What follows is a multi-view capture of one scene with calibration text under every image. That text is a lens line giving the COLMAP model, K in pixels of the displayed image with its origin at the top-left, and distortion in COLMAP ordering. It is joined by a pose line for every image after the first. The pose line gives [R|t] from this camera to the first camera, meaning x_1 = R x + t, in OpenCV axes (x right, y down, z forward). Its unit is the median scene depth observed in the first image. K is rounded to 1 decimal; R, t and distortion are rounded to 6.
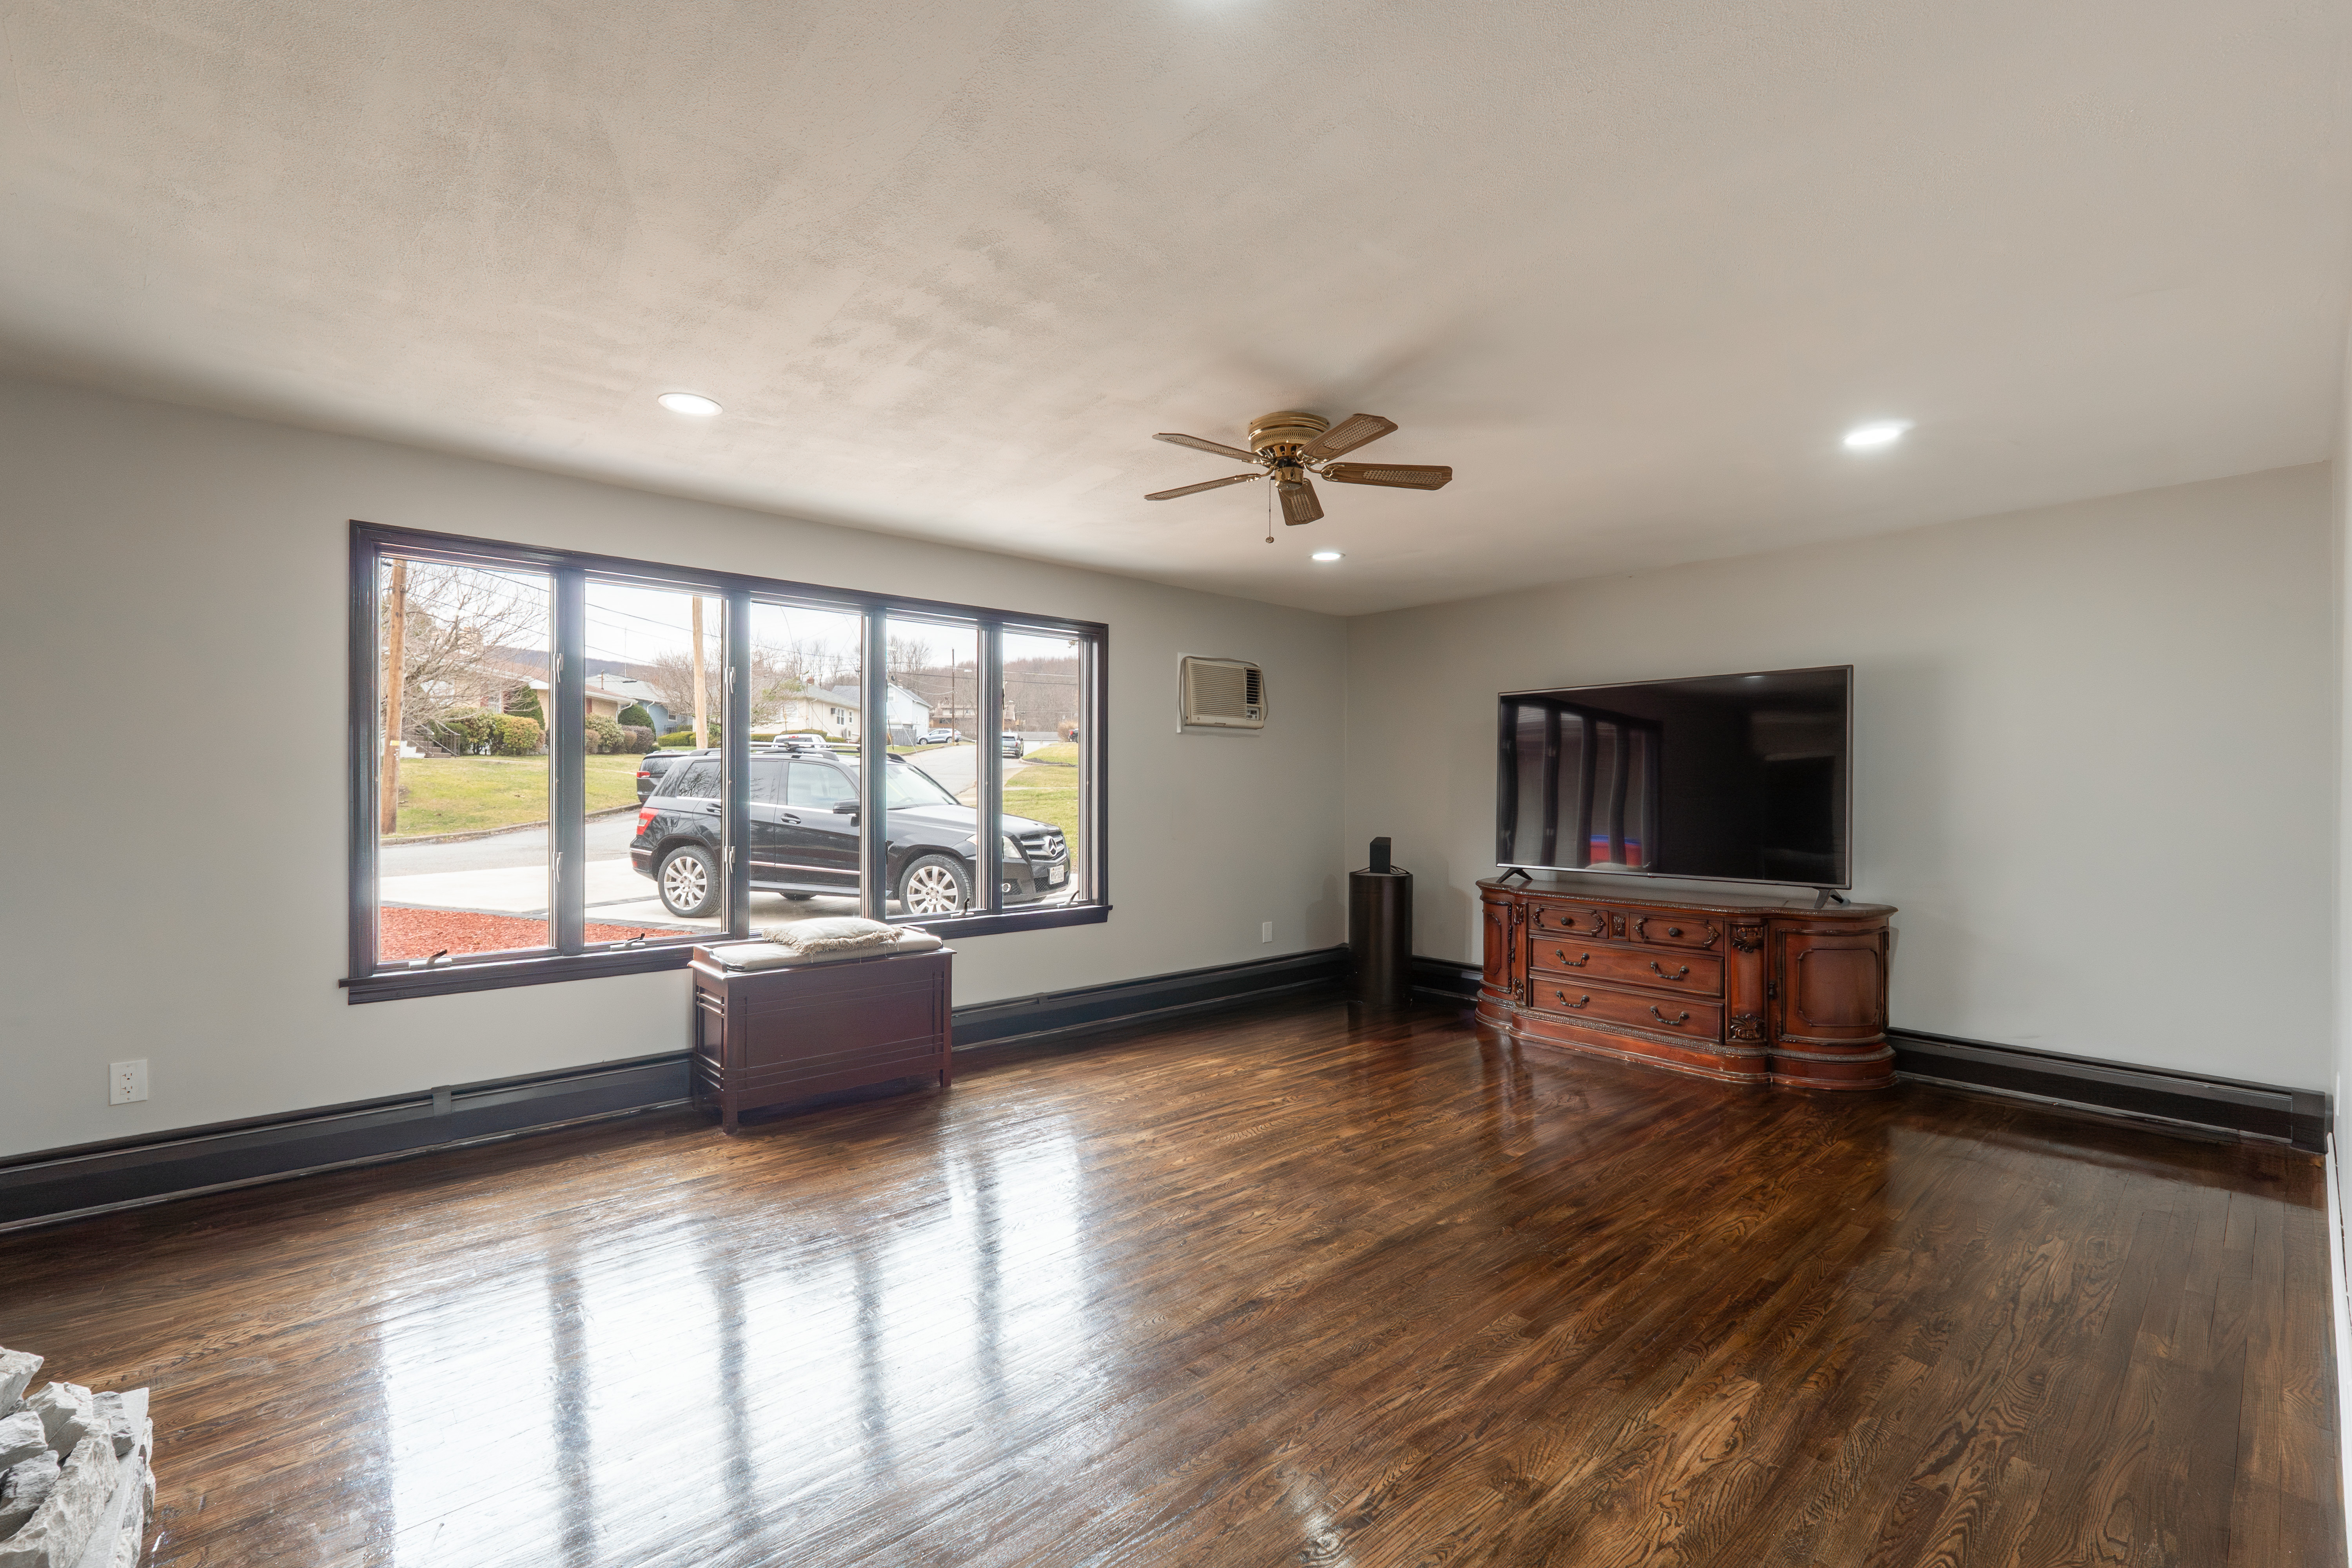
lens RADIAL K [[988.6, 0, 1182.0], [0, 988.6, 791.7], [0, 0, 1]] dist [-0.006178, -0.000491]
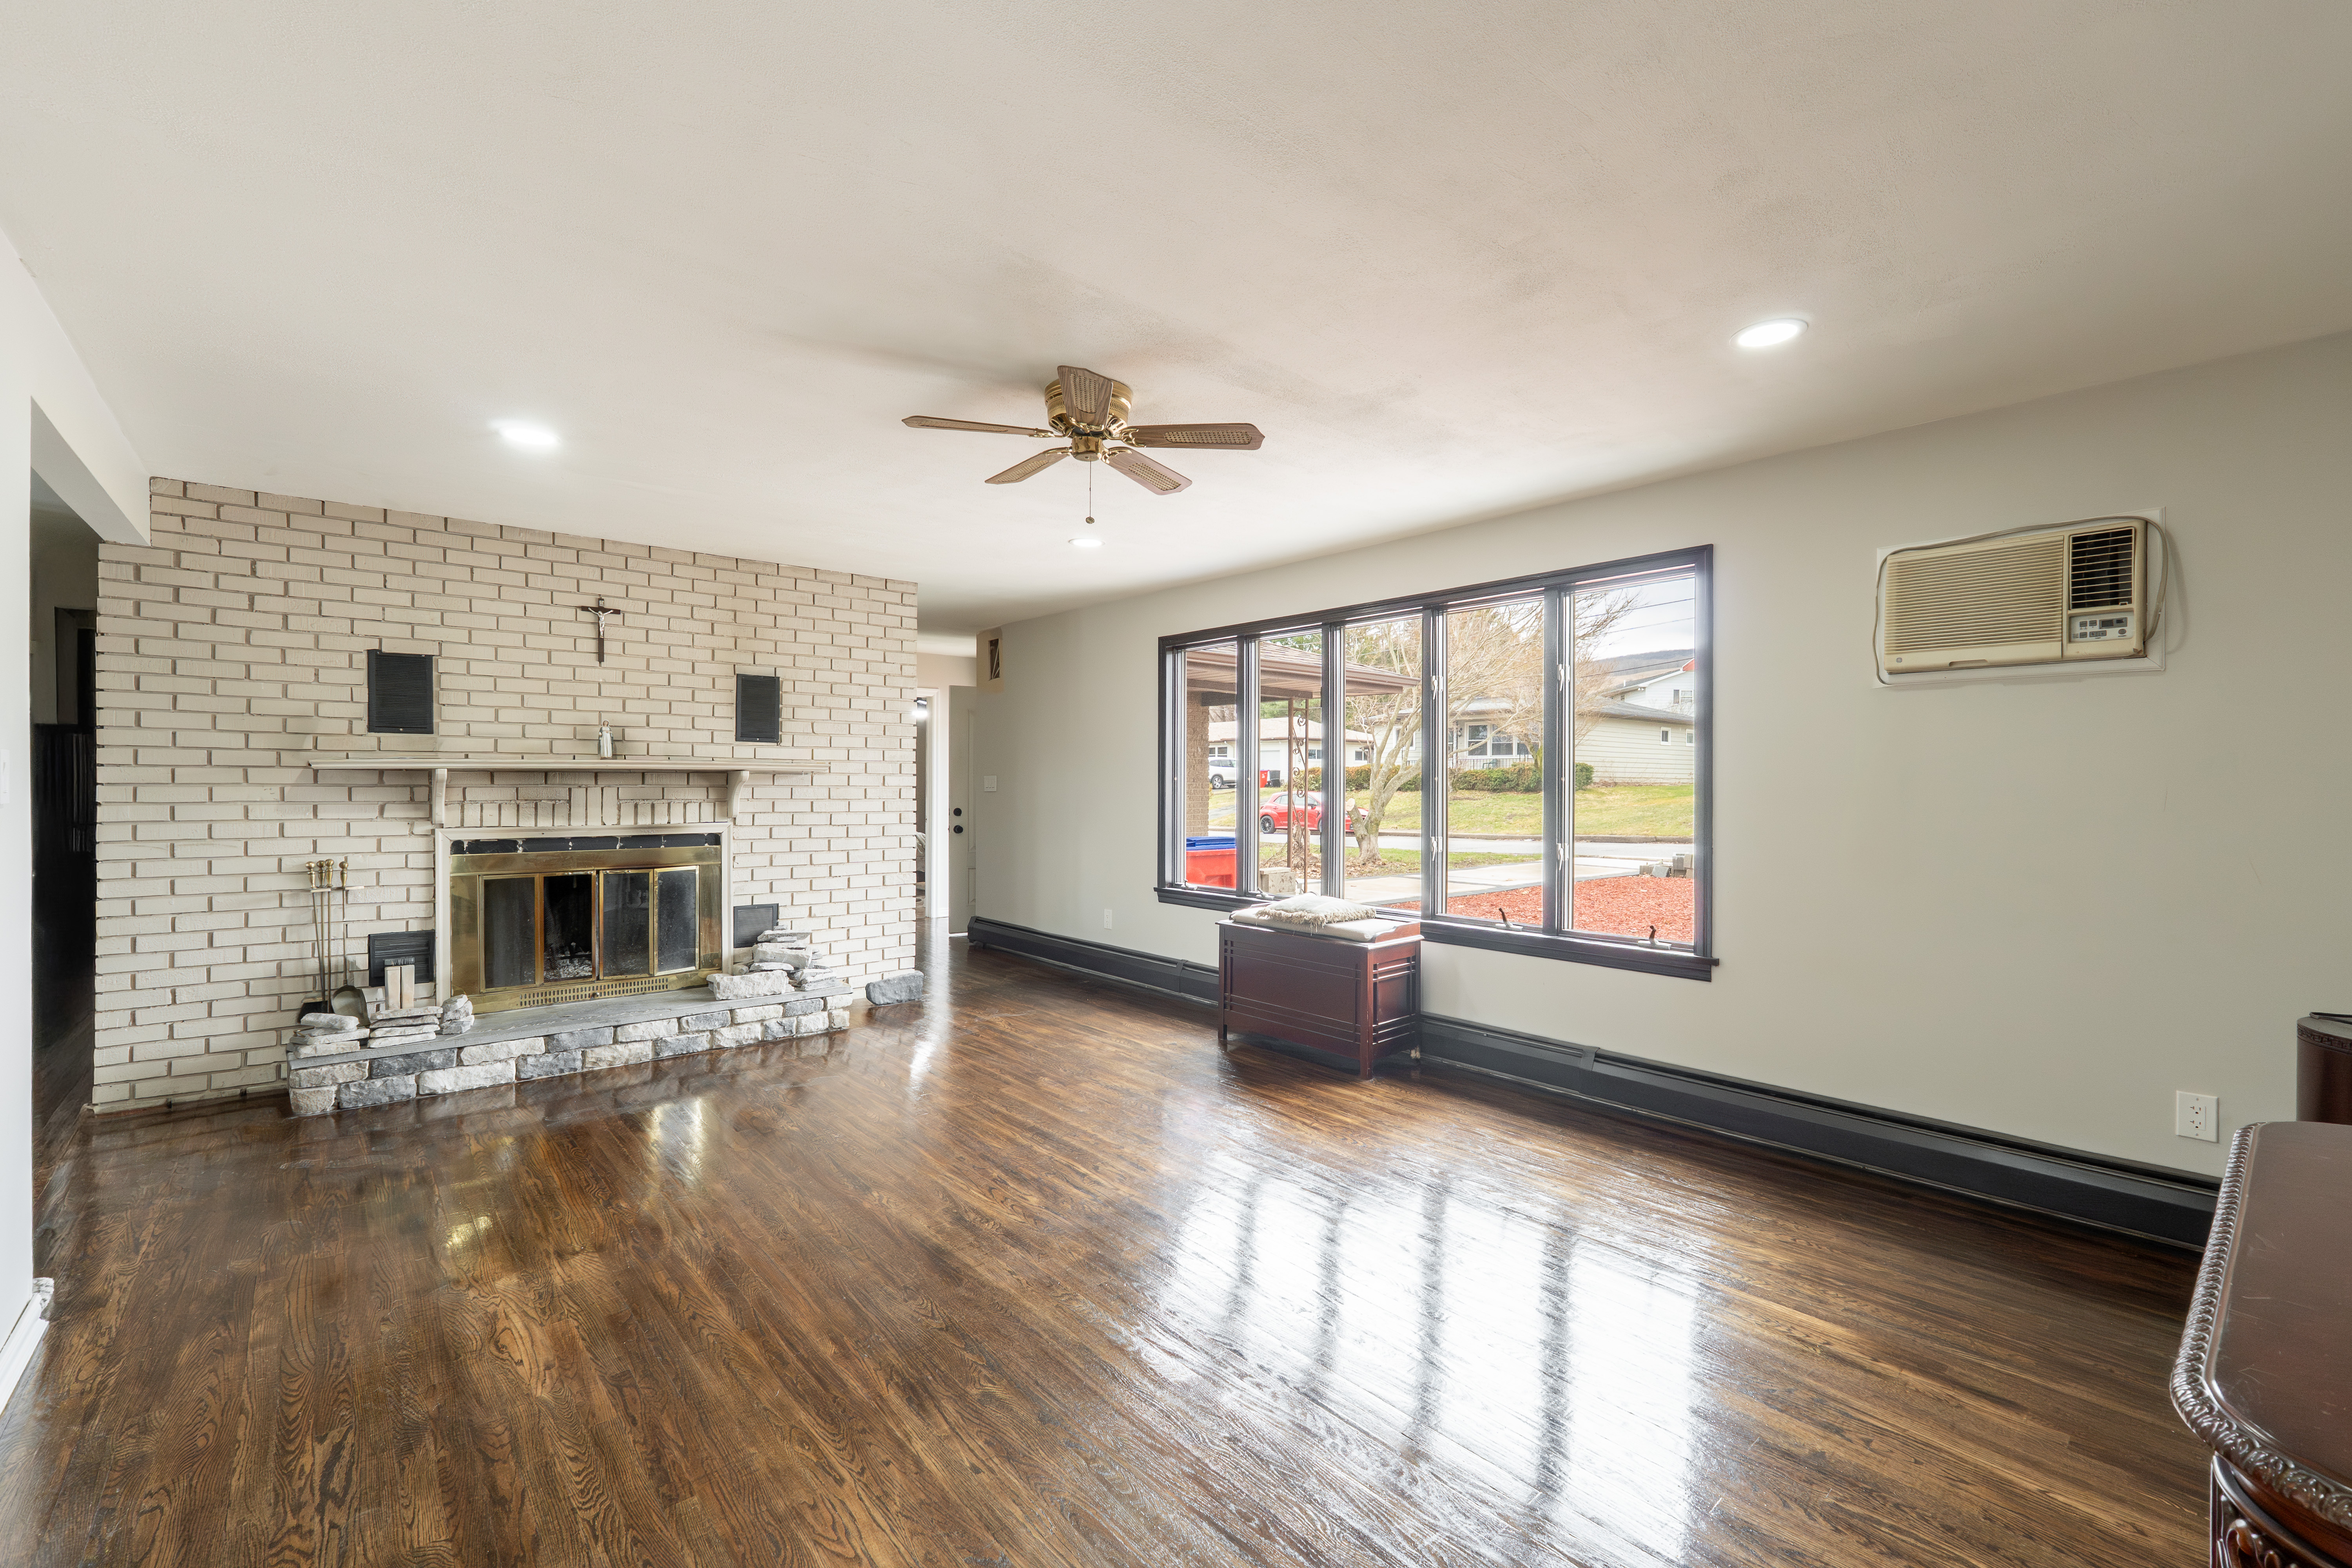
lens RADIAL K [[988.6, 0, 1181.8], [0, 988.6, 795.6], [0, 0, 1]] dist [-0.006178, -0.000491]
pose [[-0.004628, 0.011128, -0.999927, 1.146724], [-0.008206, 0.999904, 0.011166, -0.002523], [0.999956, 0.008257, -0.004536, 1.212706]]
